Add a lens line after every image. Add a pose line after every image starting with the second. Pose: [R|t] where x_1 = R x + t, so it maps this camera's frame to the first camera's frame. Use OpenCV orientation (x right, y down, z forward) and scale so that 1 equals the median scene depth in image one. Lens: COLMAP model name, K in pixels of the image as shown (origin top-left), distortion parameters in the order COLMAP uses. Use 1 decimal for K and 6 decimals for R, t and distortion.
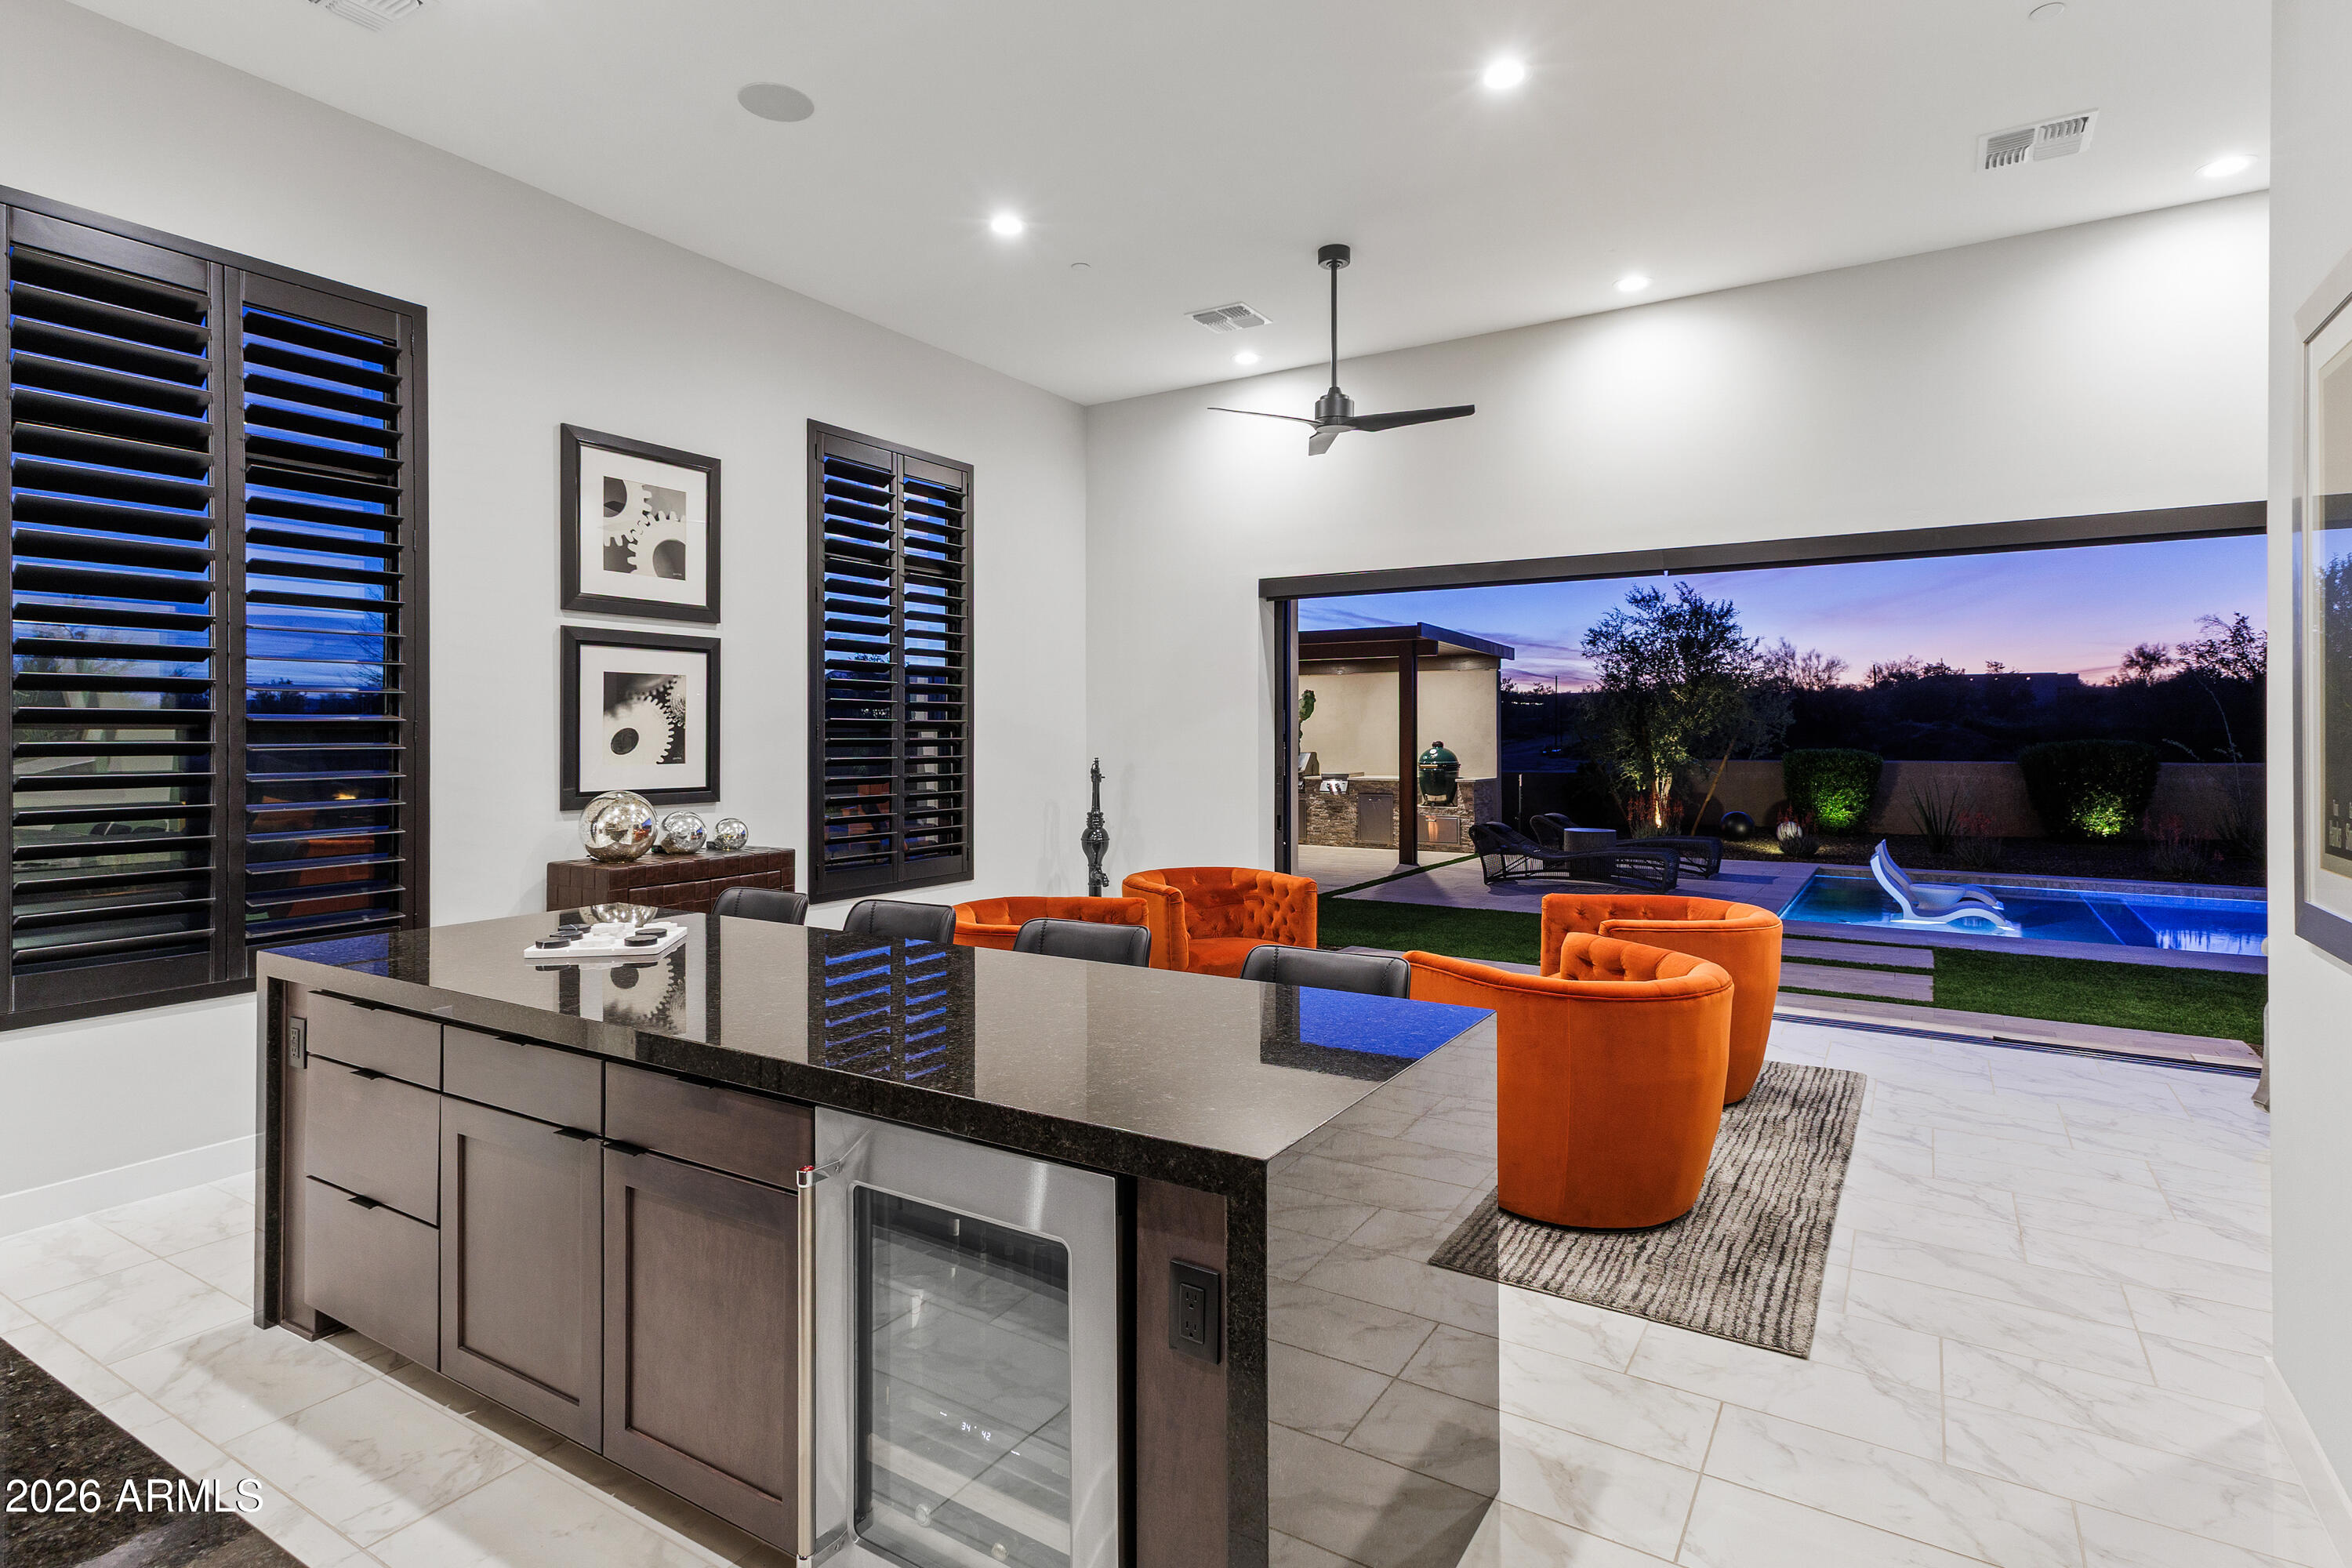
lens RADIAL K [[1206.5, 0, 1173.7], [0, 1206.5, 740.4], [0, 0, 1]] dist [-0.000084, 0.000063]
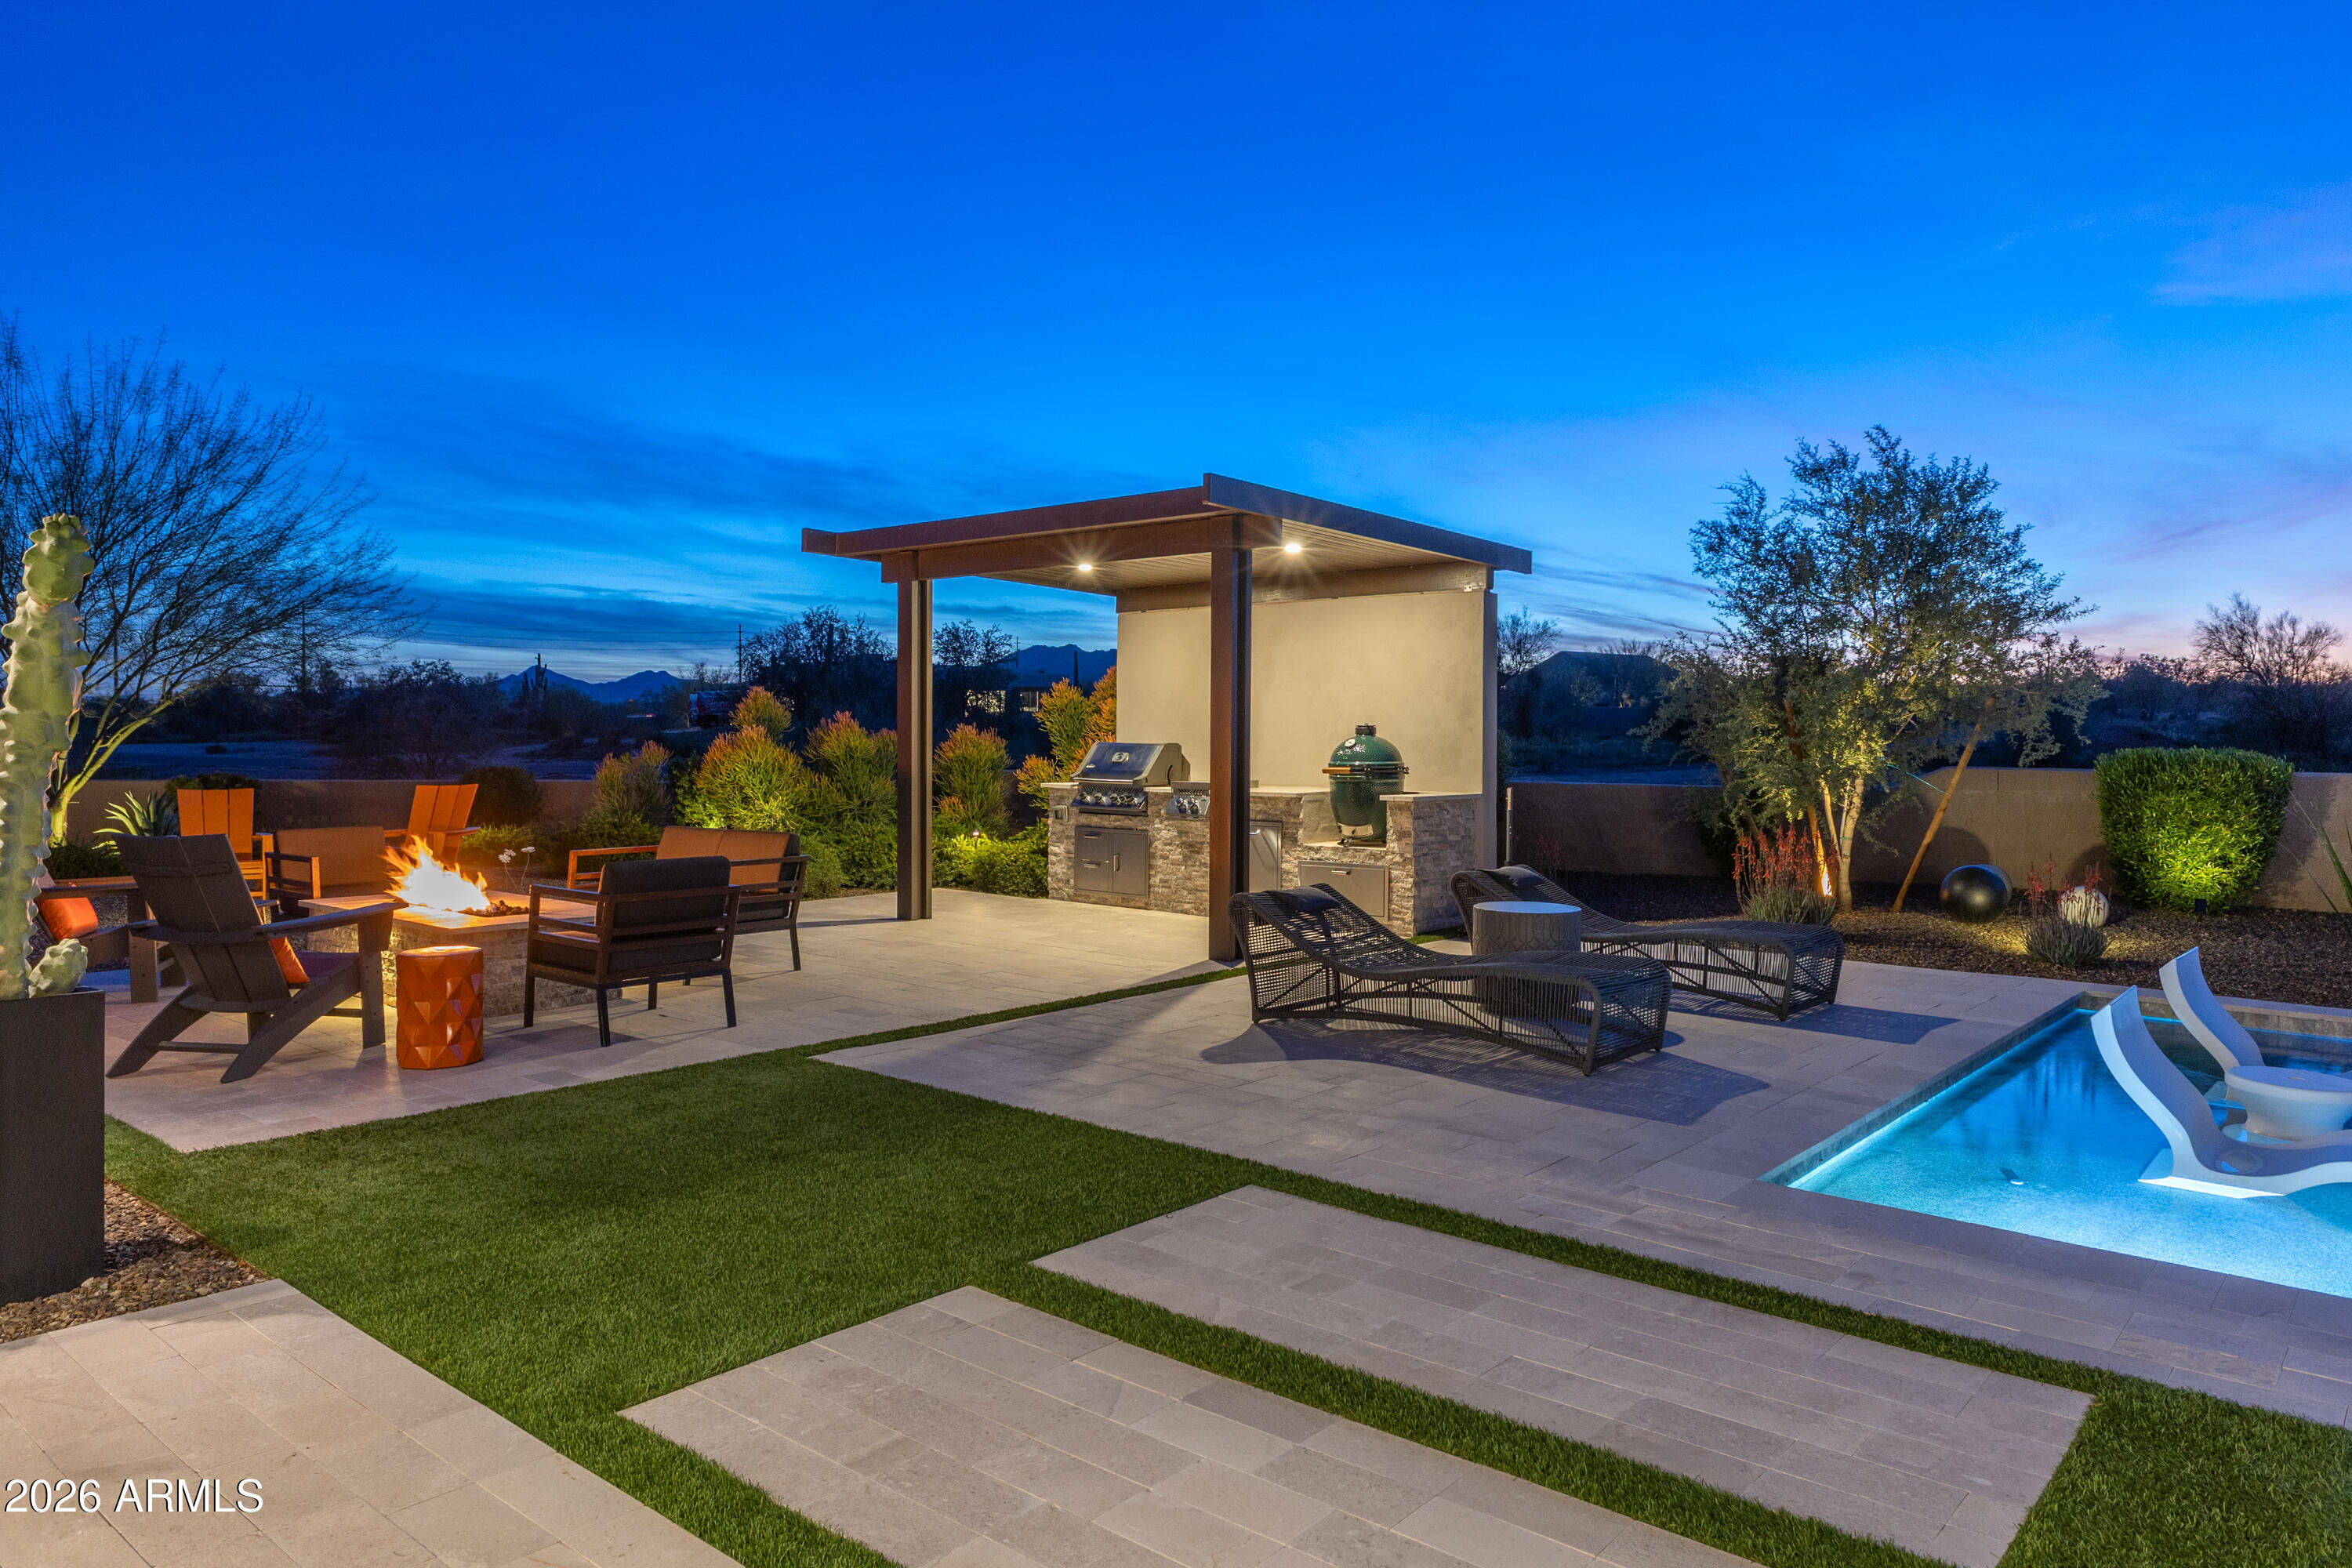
lens RADIAL K [[1542.7, 0, 1176.0], [0, 1542.7, 784.0], [0, 0, 1]] dist [-0.002732, -0.002364]
pose [[0.988749, 0.011427, -0.149144, 0.216076], [-0.007722, 0.999648, 0.025392, 0.009330], [0.149382, -0.023954, 0.988489, 0.282183]]
